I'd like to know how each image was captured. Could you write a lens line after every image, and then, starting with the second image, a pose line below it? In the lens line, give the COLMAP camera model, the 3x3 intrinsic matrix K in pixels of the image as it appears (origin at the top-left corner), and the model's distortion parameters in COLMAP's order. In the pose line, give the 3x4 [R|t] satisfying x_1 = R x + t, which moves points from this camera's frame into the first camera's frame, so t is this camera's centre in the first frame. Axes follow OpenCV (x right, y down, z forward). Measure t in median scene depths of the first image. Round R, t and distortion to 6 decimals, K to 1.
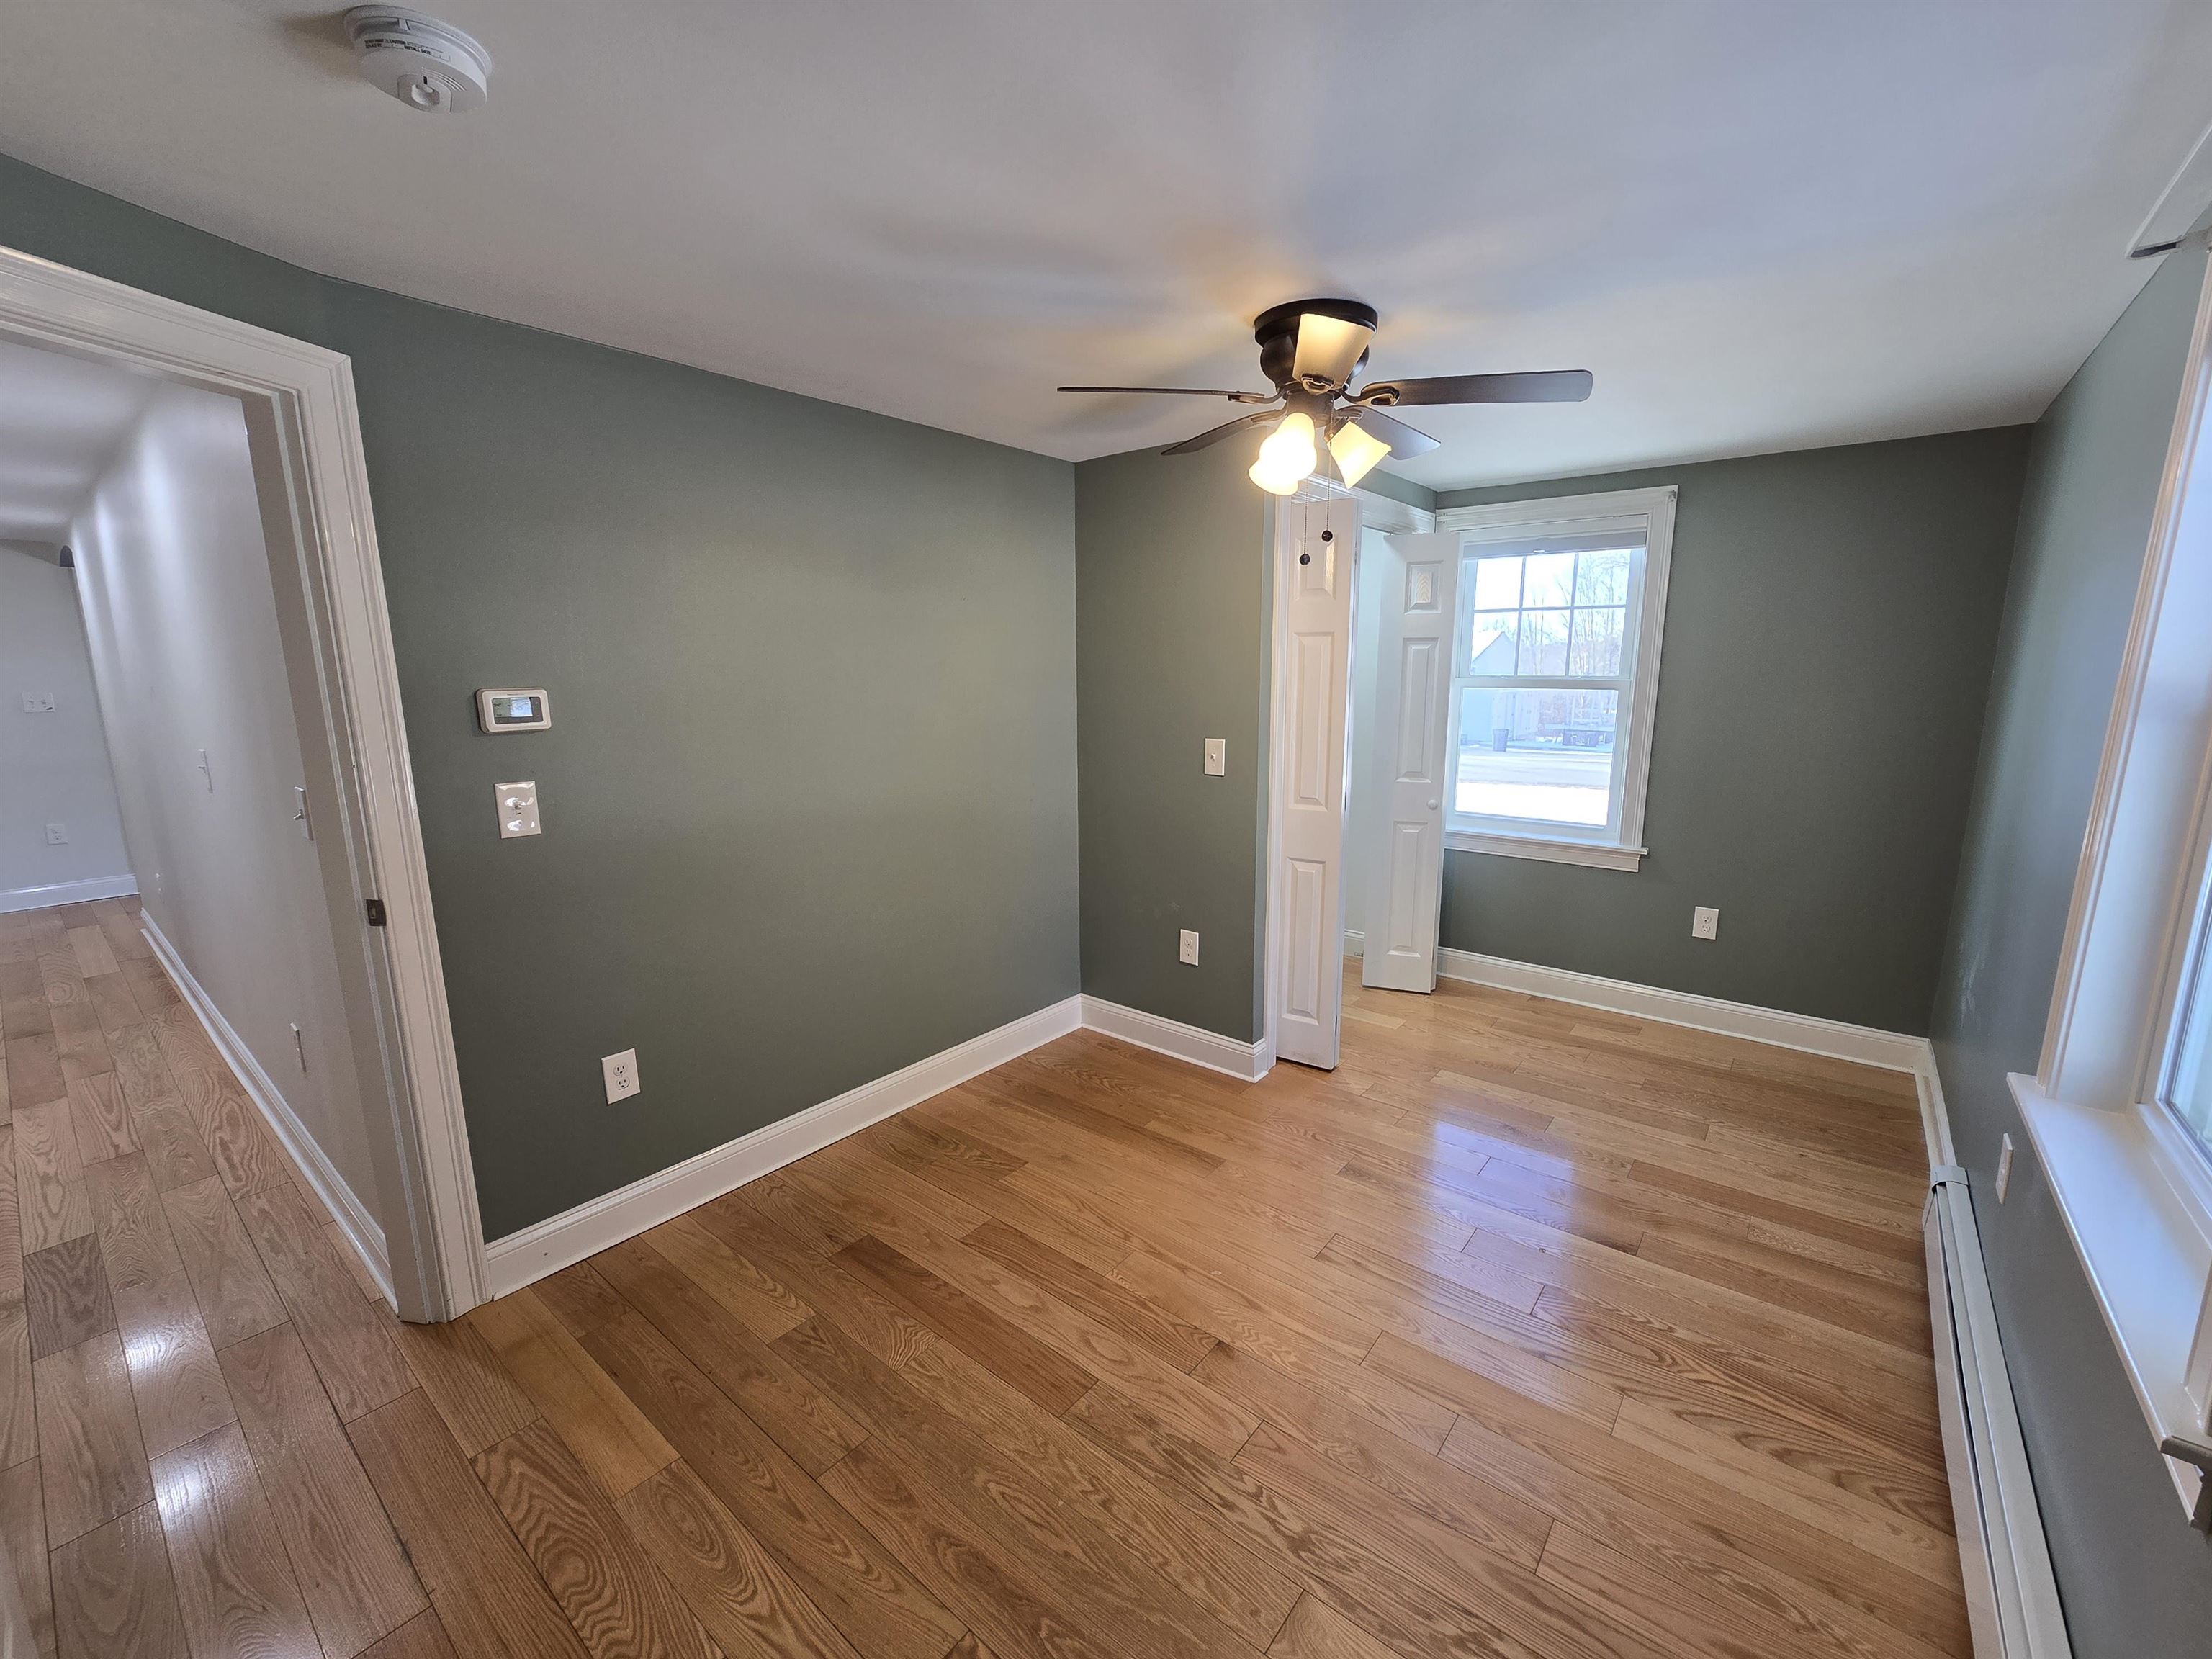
lens RADIAL K [[900.3, 0, 1125.1], [0, 900.3, 828.1], [0, 0, 1]] dist [-0.000750, -0.000119]
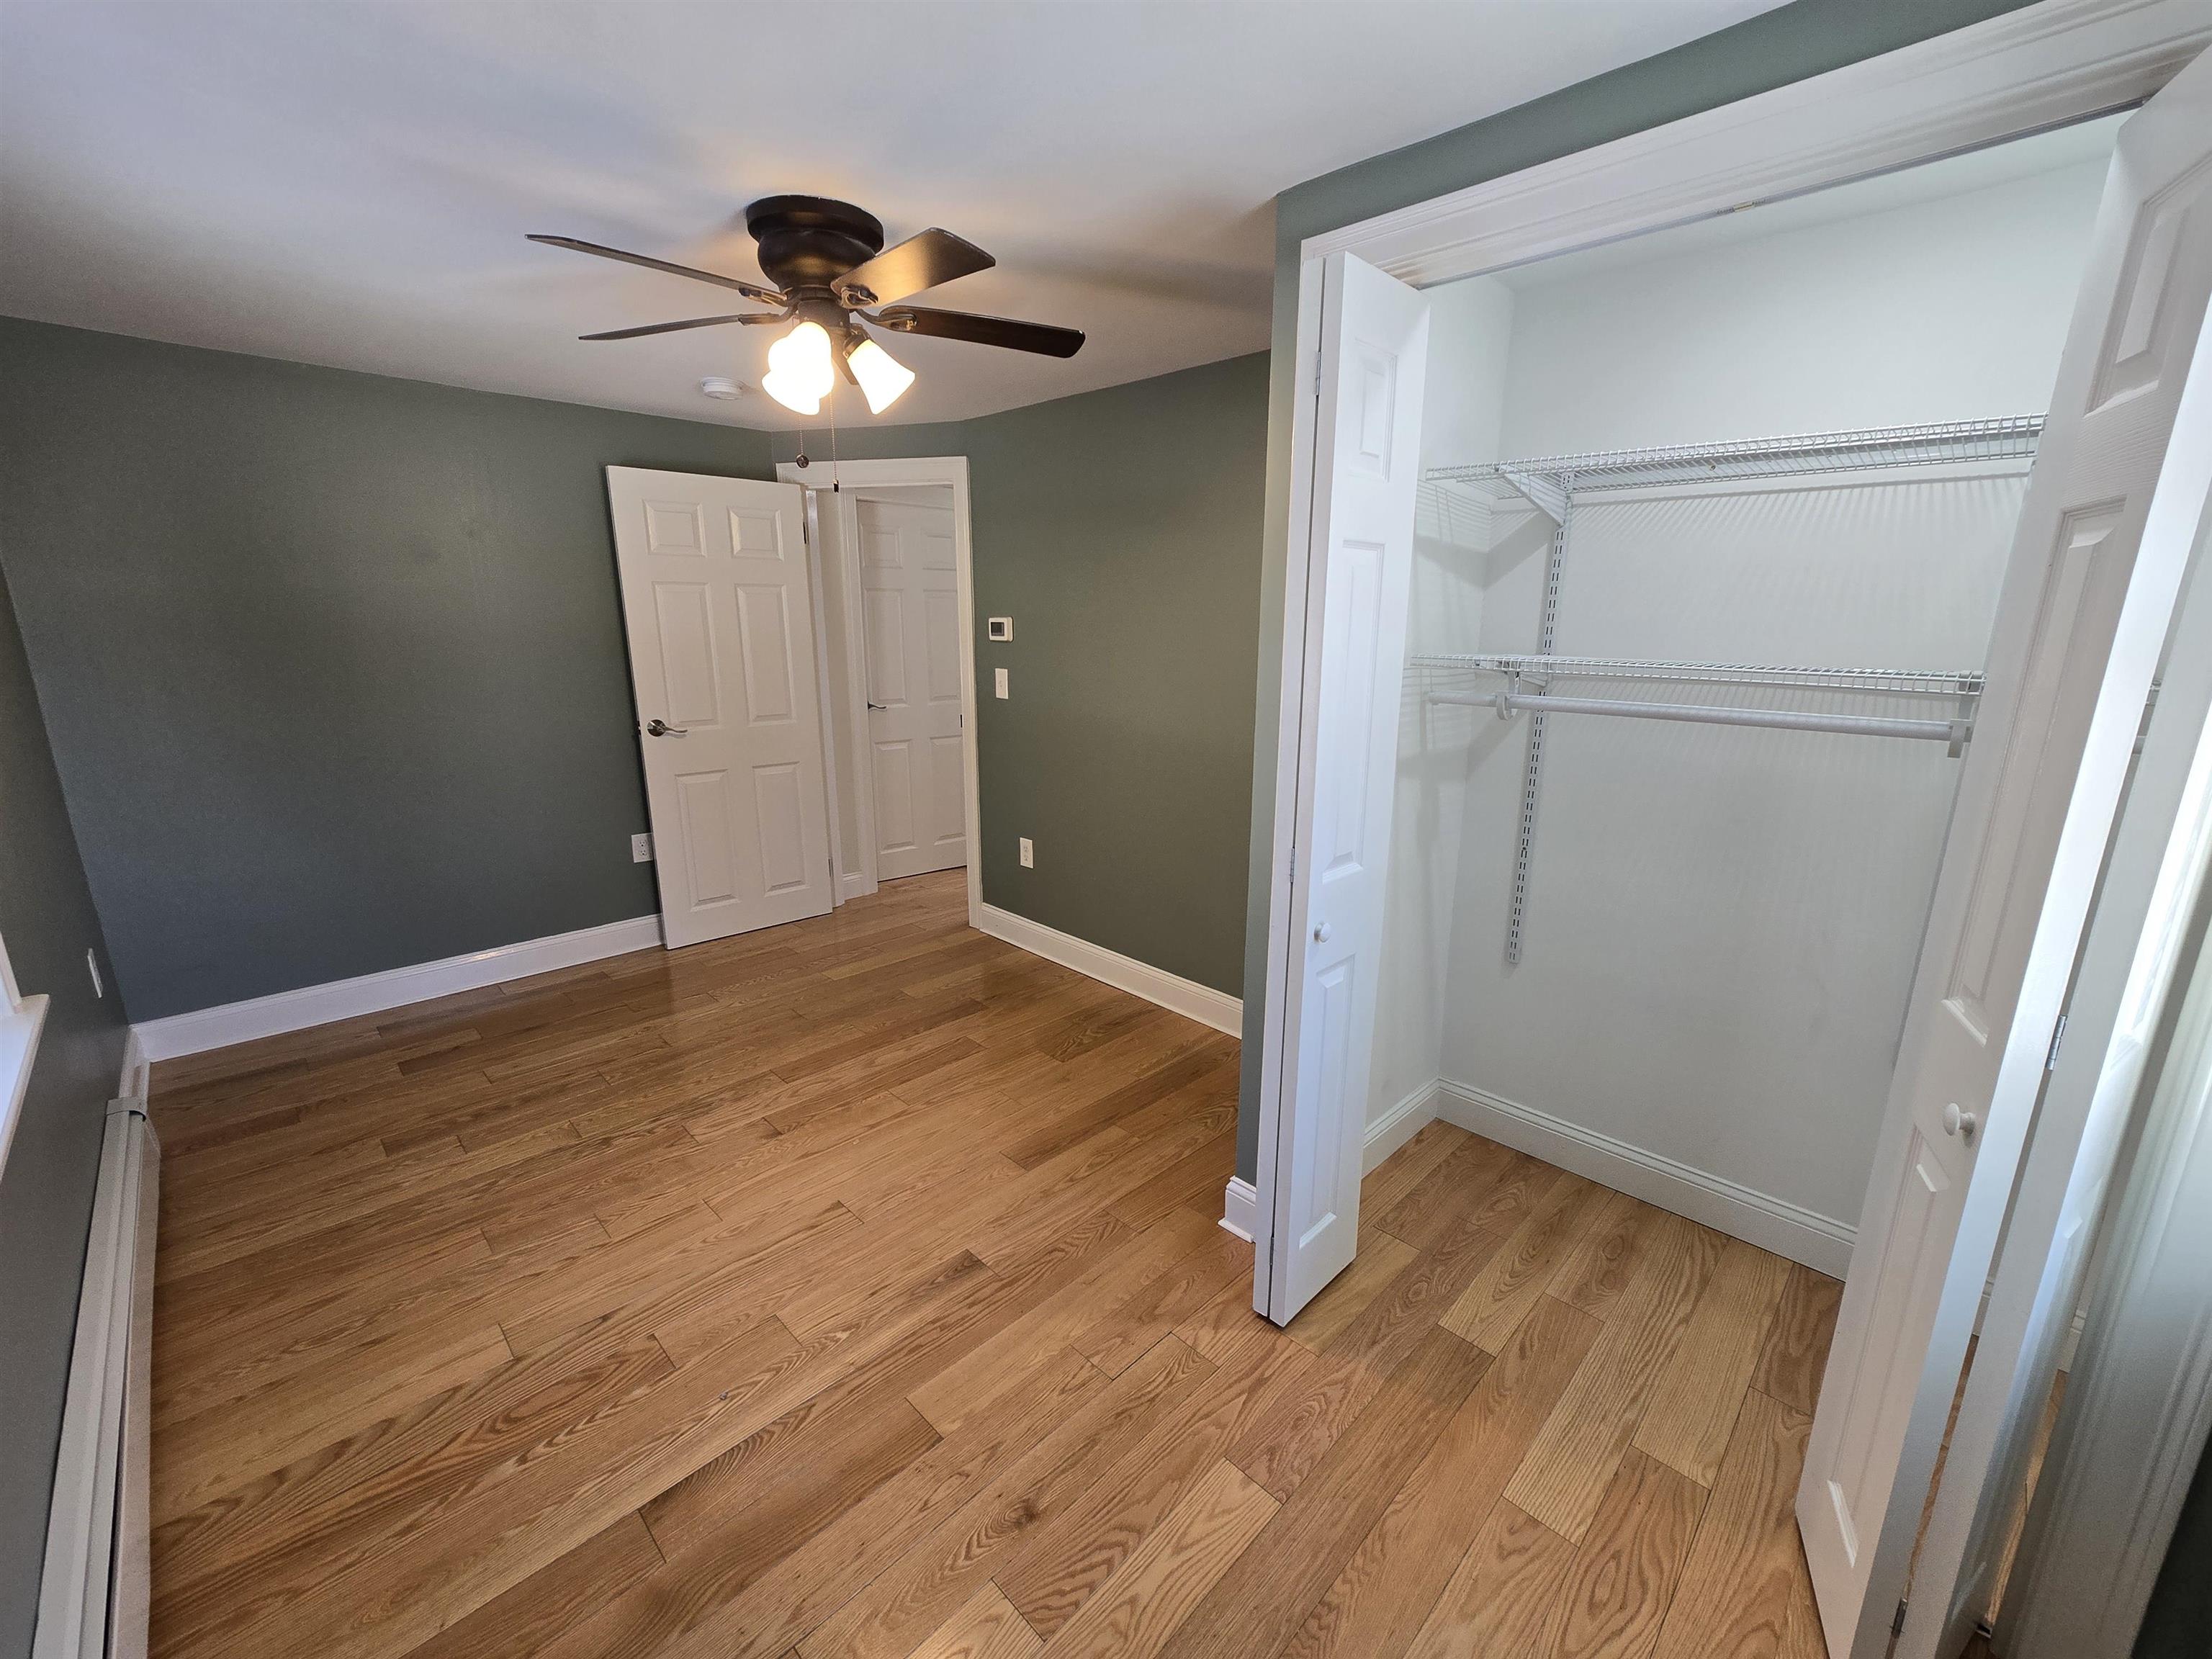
lens RADIAL K [[900.3, 0, 1125.1], [0, 900.3, 828.1], [0, 0, 1]] dist [-0.000750, -0.000119]
pose [[-0.101488, 0.233988, -0.966928, 1.200096], [-0.186692, 0.950199, 0.249535, -0.256198], [0.977162, 0.205843, -0.052750, 1.466014]]
